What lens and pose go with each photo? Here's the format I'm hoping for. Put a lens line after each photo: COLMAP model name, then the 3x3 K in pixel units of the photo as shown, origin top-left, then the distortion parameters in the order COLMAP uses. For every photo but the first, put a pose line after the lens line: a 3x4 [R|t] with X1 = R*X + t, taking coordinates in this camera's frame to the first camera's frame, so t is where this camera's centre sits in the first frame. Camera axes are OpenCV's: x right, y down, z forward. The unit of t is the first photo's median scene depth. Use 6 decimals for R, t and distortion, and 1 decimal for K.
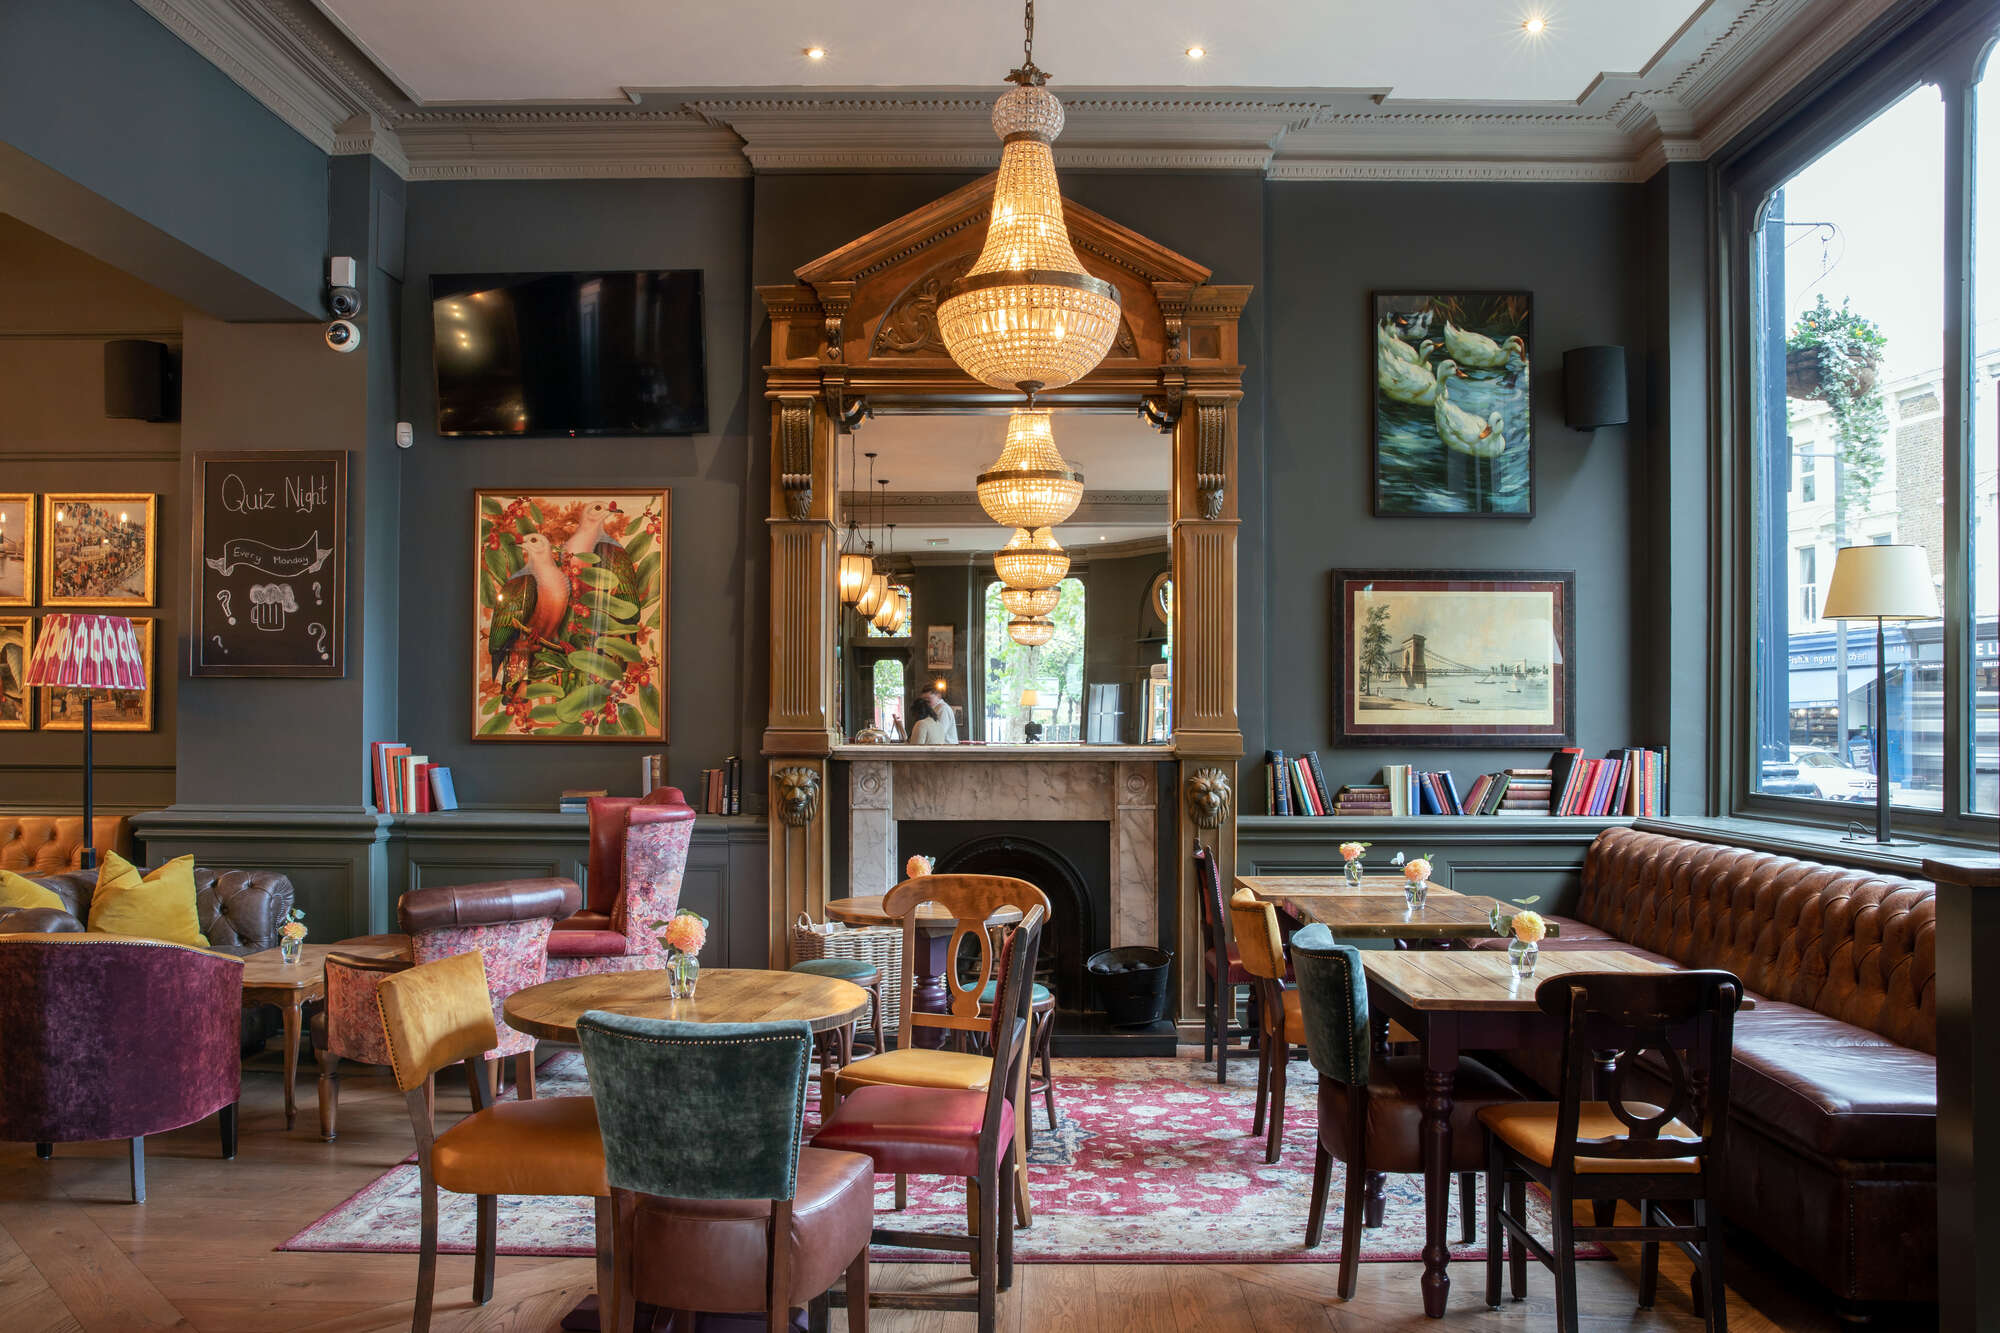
lens RADIAL K [[1532.3, 0, 1001.6], [0, 1532.3, 695.4], [0, 0, 1]] dist [-0.077449, 0.001910]
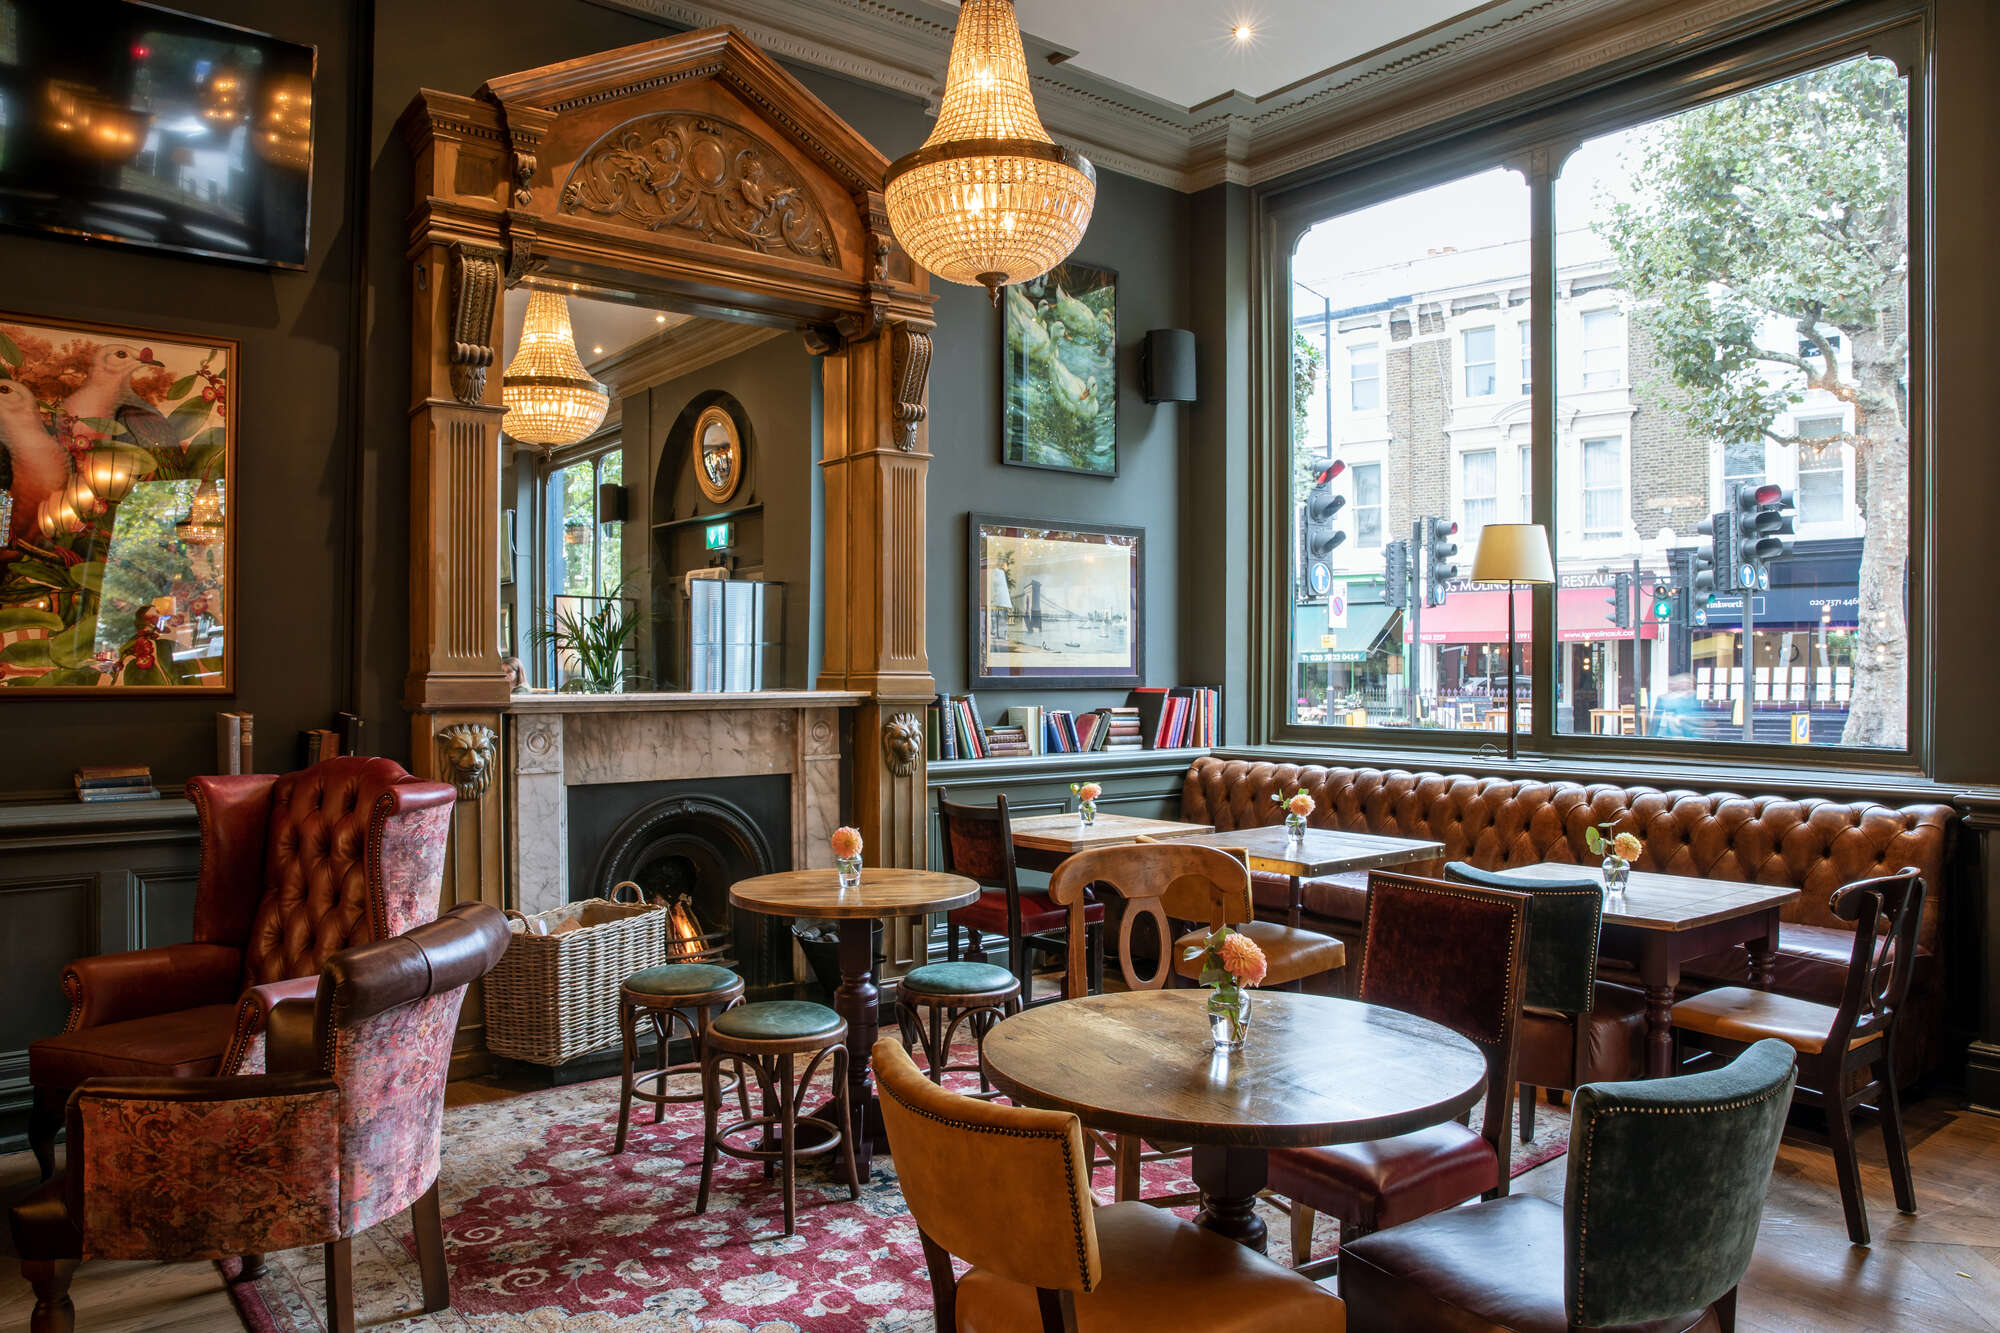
lens RADIAL K [[1379.2, 0, 1000.0], [0, 1379.2, 666.5], [0, 0, 1]] dist [-0.103274, 0.079254]
pose [[0.774582, -0.002679, 0.632468, -0.349740], [-0.008283, 0.999862, 0.014379, 0.005548], [-0.632419, -0.016376, 0.774453, 0.289969]]
